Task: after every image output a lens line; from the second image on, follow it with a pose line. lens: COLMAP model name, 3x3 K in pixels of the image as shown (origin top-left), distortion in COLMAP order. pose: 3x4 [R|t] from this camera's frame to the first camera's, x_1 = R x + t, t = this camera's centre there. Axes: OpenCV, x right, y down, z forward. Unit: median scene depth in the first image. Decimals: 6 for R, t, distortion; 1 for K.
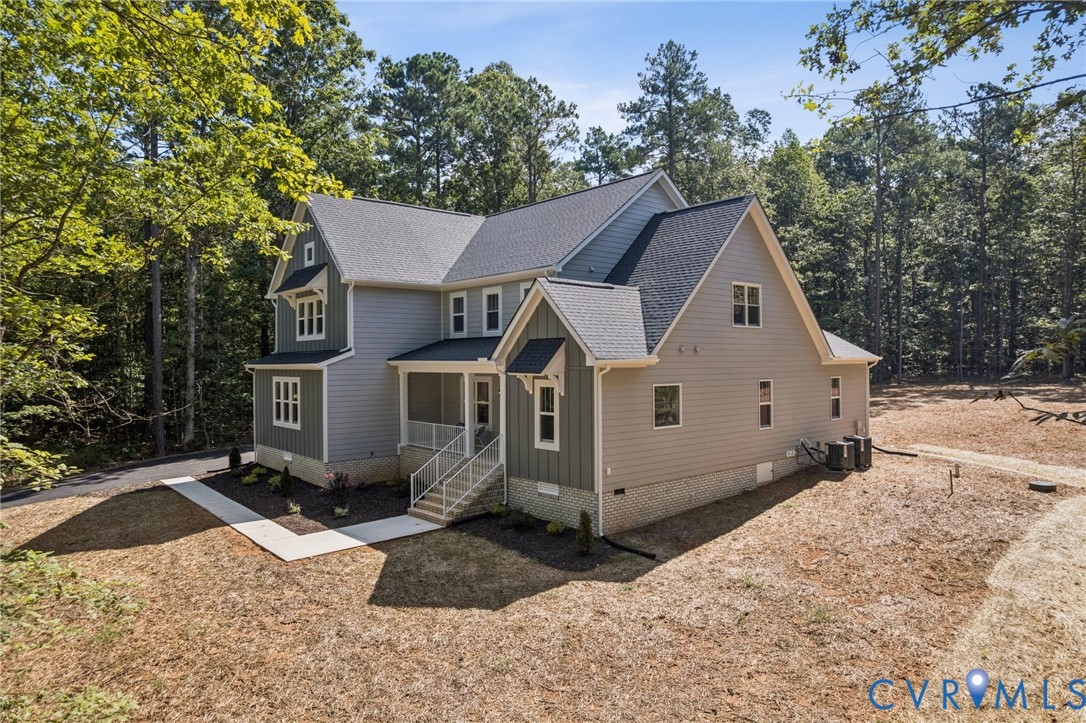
lens RADIAL K [[697.5, 0, 543.0], [0, 697.5, 361.5], [0, 0, 1]] dist [-0.079304, 0.069755]
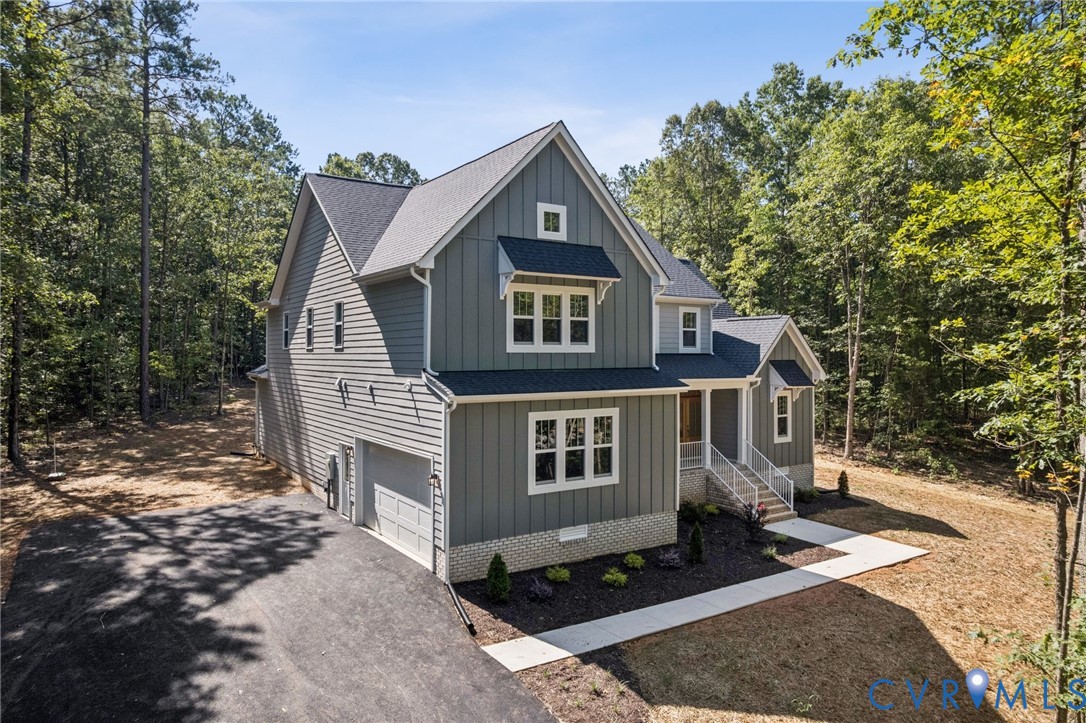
lens RADIAL K [[697.5, 0, 543.0], [0, 697.5, 361.5], [0, 0, 1]] dist [-0.079304, 0.069755]
pose [[0.202406, -0.014681, 0.979192, -1.143861], [0.000982, 0.999890, 0.014789, -0.036704], [-0.979301, -0.002032, 0.202398, 1.010385]]
